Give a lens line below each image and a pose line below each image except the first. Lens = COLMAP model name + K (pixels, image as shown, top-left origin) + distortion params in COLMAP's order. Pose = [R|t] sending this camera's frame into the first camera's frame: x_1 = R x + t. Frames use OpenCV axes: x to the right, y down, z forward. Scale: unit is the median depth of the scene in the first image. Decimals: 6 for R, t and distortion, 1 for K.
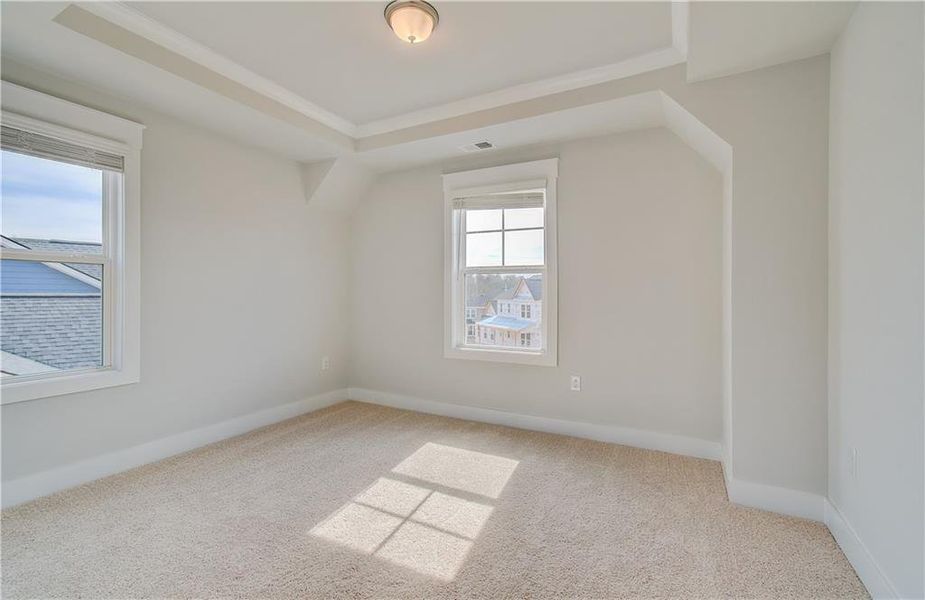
lens RADIAL K [[414.9, 0, 460.3], [0, 414.9, 293.3], [0, 0, 1]] dist [0.001620, 0.000505]
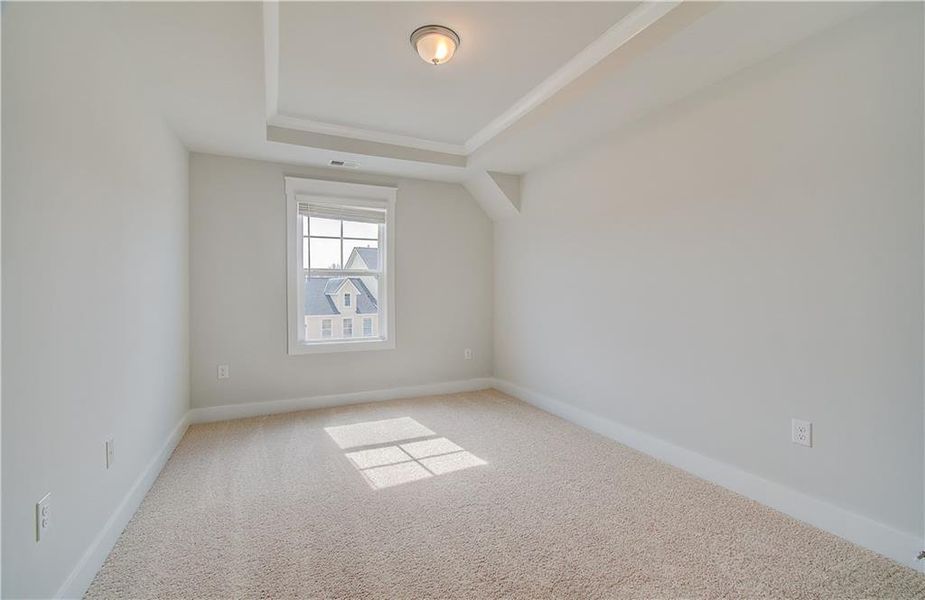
lens RADIAL K [[400.0, 0, 467.4], [0, 400.0, 297.7], [0, 0, 1]] dist [-0.000424, 0.000048]
pose [[0.606297, -0.012899, 0.795134, -0.587550], [0.025975, 0.999656, -0.003589, 0.028012], [-0.794814, 0.022830, 0.606424, 0.055652]]
